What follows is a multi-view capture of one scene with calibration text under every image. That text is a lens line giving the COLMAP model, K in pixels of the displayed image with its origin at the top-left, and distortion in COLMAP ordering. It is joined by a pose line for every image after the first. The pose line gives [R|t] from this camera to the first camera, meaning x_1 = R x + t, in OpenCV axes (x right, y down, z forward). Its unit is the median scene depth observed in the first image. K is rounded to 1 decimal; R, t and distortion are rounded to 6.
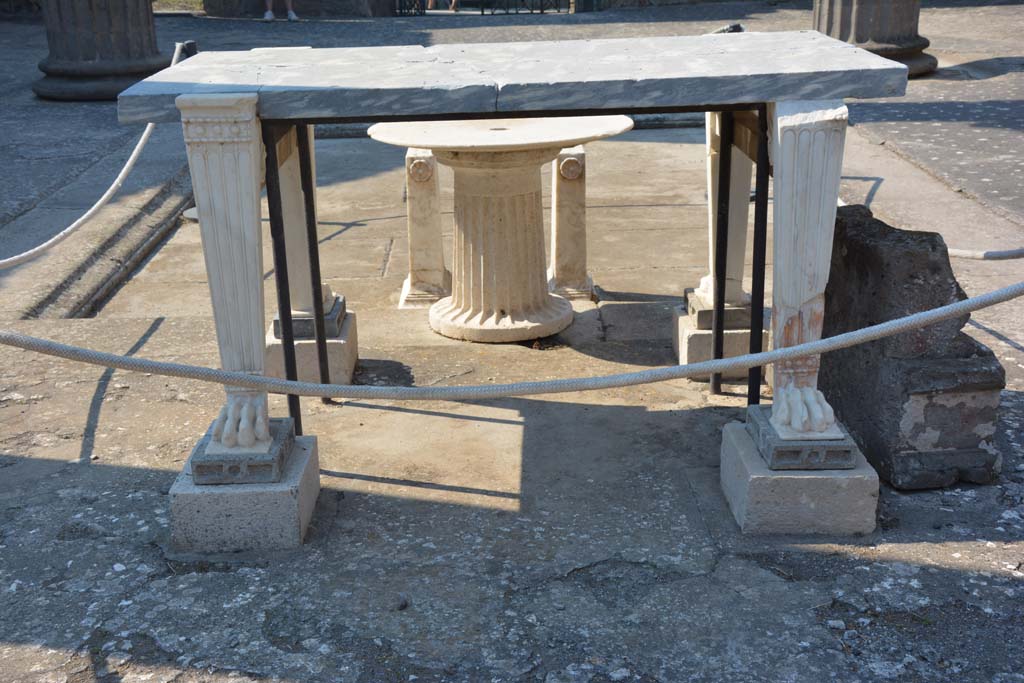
lens RADIAL K [[1332.1, 0, 512.7], [0, 1332.1, 340.8], [0, 0, 1]] dist [0.094264, 0.000000]
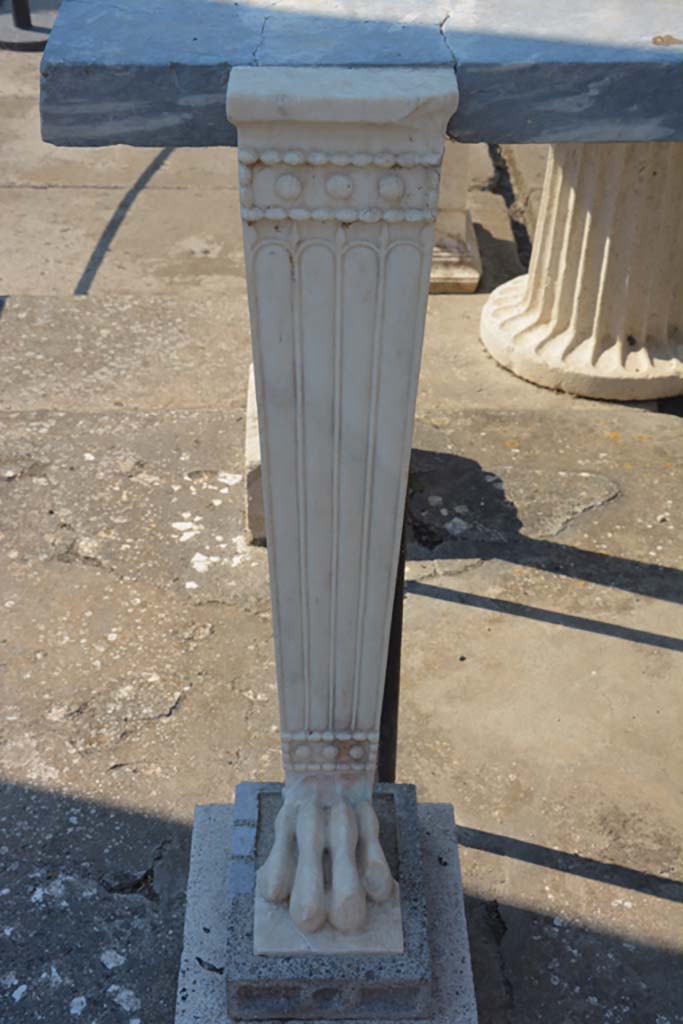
lens RADIAL K [[1436.8, 0, 341.5], [0, 1436.8, 513.0], [0, 0, 1]] dist [0.143917, 0.000000]
pose [[0.998716, 0.024224, 0.044495, -0.196950], [-0.035867, 0.958359, 0.283304, -0.153240], [-0.035779, -0.284536, 0.957997, 0.524712]]
